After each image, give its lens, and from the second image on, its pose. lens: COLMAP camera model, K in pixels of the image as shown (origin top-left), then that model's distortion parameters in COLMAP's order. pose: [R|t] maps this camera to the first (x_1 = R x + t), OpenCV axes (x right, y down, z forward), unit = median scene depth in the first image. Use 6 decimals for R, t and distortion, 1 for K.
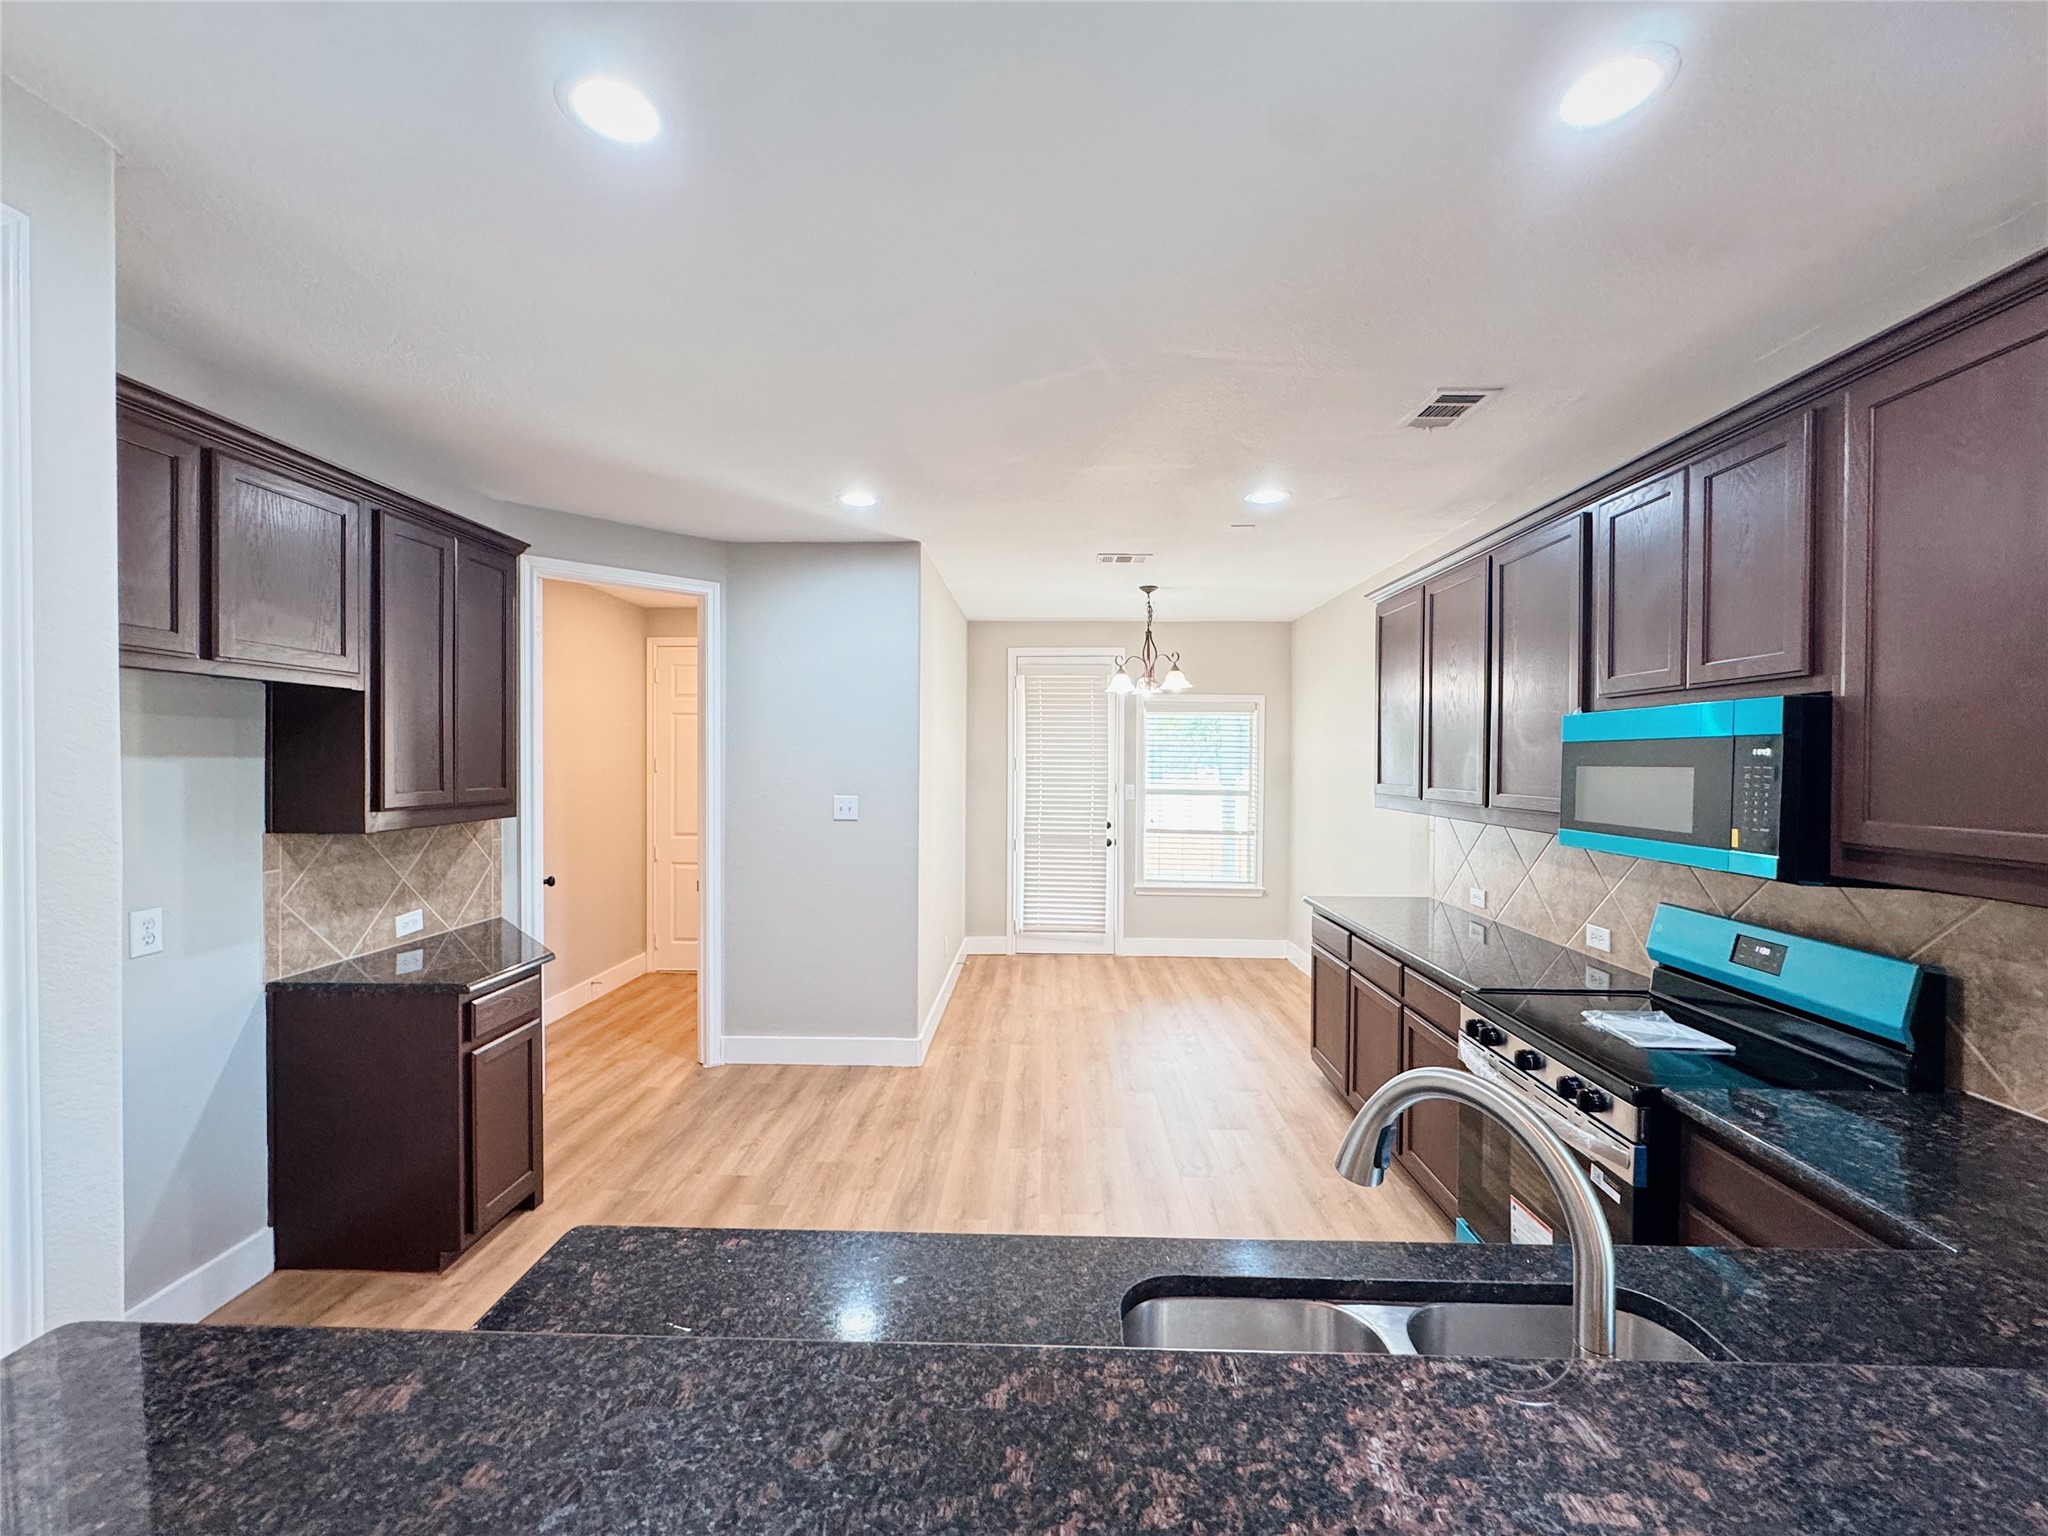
lens RADIAL K [[831.4, 0, 1022.7], [0, 831.4, 771.3], [0, 0, 1]] dist [-0.008906, 0.001421]
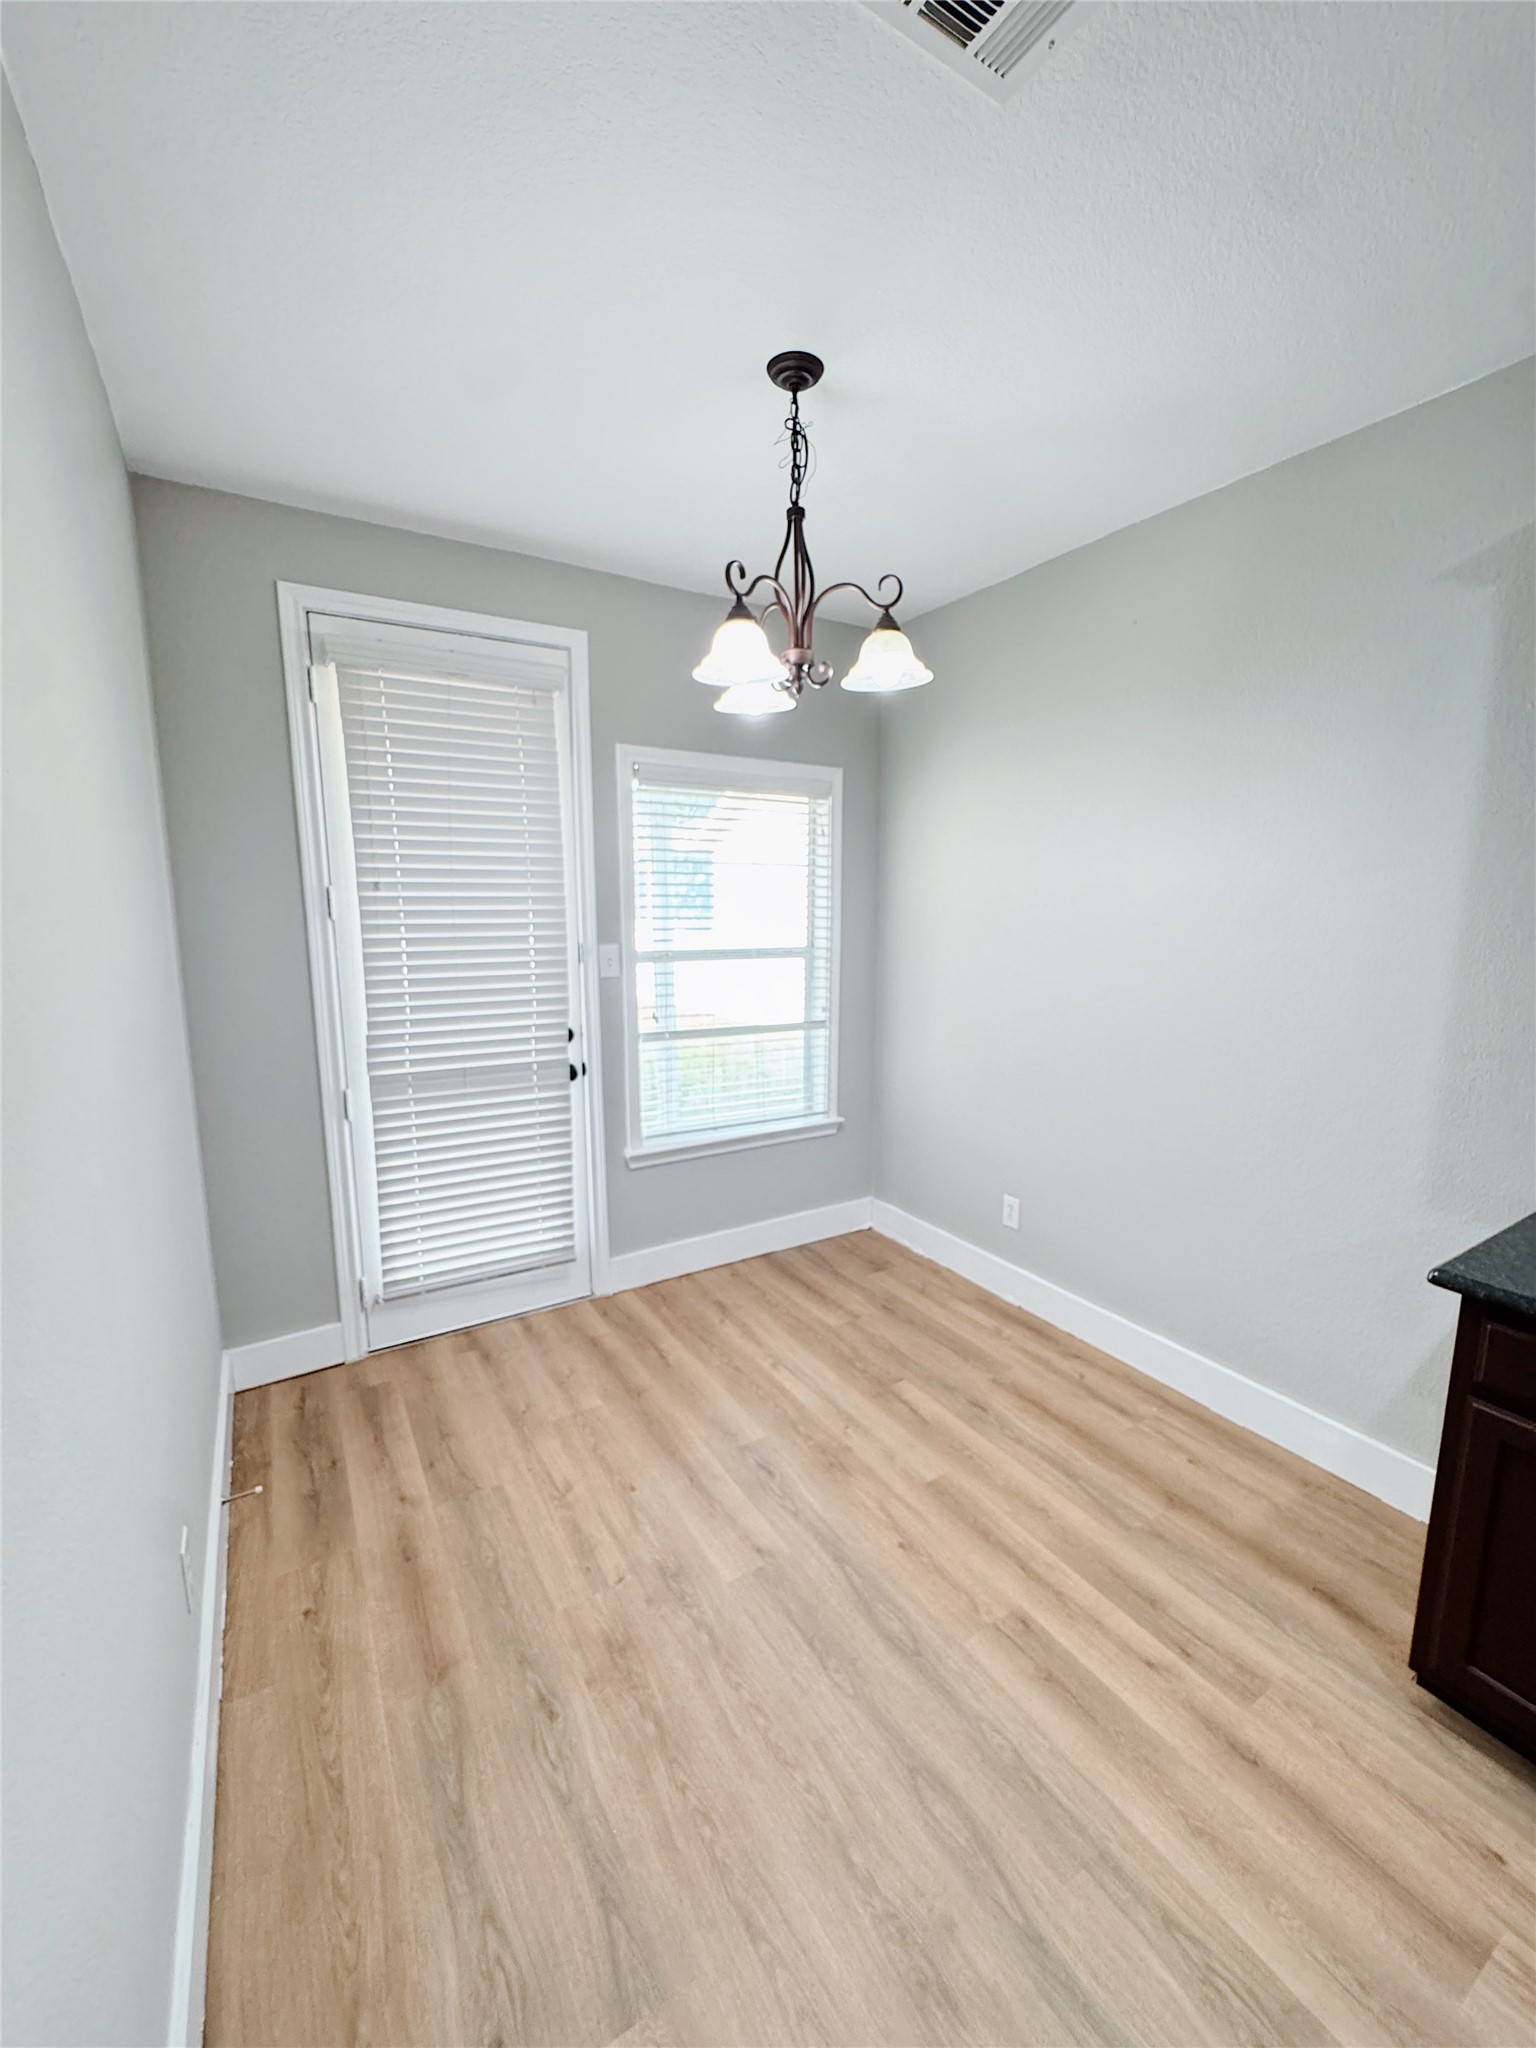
lens RADIAL K [[831.4, 0, 772.5], [0, 831.4, 1028.4], [0, 0, 1]] dist [-0.008906, 0.001421]
pose [[0.837024, -0.090494, 0.539630, -0.049728], [0.011805, 0.988986, 0.147539, -0.004841], [-0.547038, -0.117123, 0.828873, 0.559456]]
